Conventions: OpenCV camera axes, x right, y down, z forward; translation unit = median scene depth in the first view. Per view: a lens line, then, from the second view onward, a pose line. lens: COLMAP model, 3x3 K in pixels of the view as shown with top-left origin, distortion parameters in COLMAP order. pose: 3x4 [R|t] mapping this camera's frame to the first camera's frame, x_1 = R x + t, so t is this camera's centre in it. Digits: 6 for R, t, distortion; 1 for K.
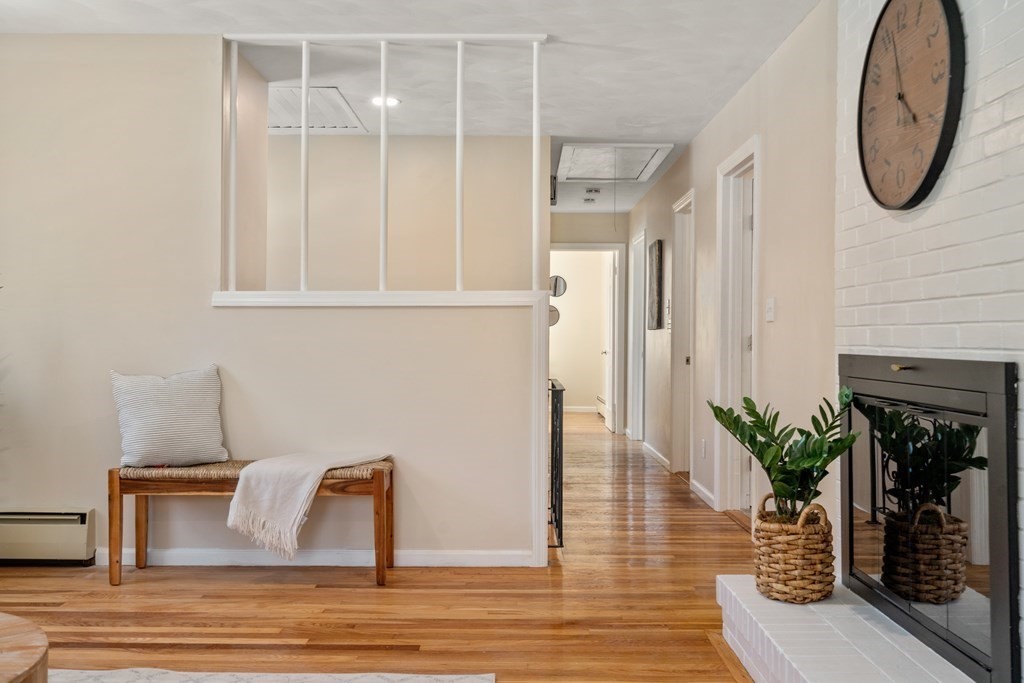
lens RADIAL K [[954.6, 0, 511.4], [0, 954.6, 335.6], [0, 0, 1]] dist [0.007015, 0.006227]
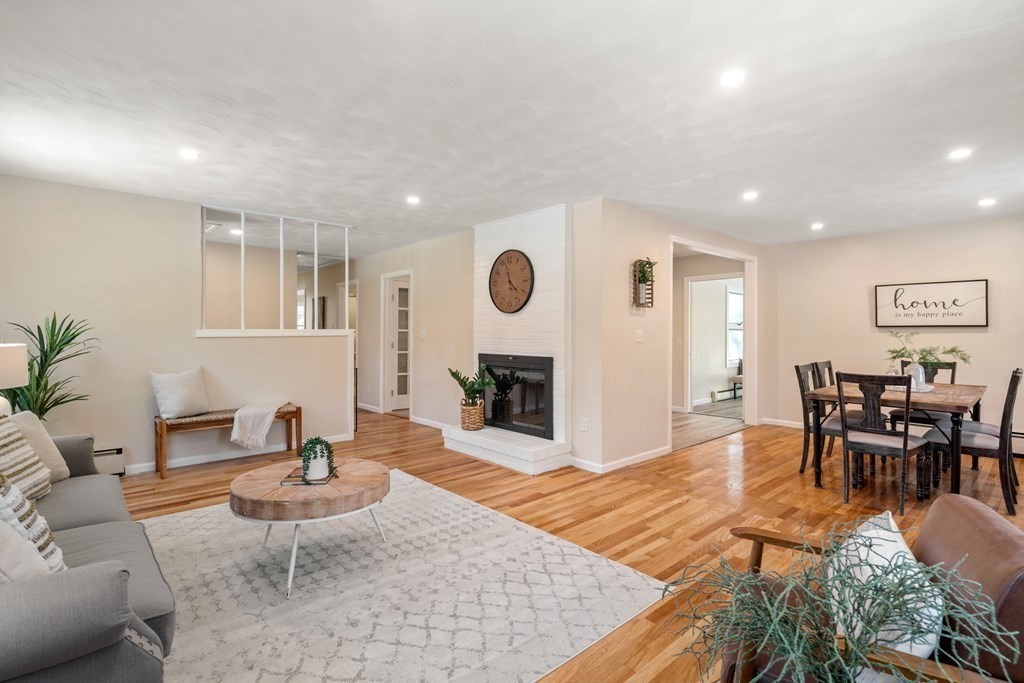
lens RADIAL K [[488.0, 0, 512.0], [0, 488.0, 341.5], [0, 0, 1]] dist [-0.000098, -0.000069]
pose [[0.734573, -0.016917, 0.678319, -0.572706], [0.001514, 0.999728, 0.023293, -0.048550], [-0.678528, -0.016084, 0.734398, -0.238108]]
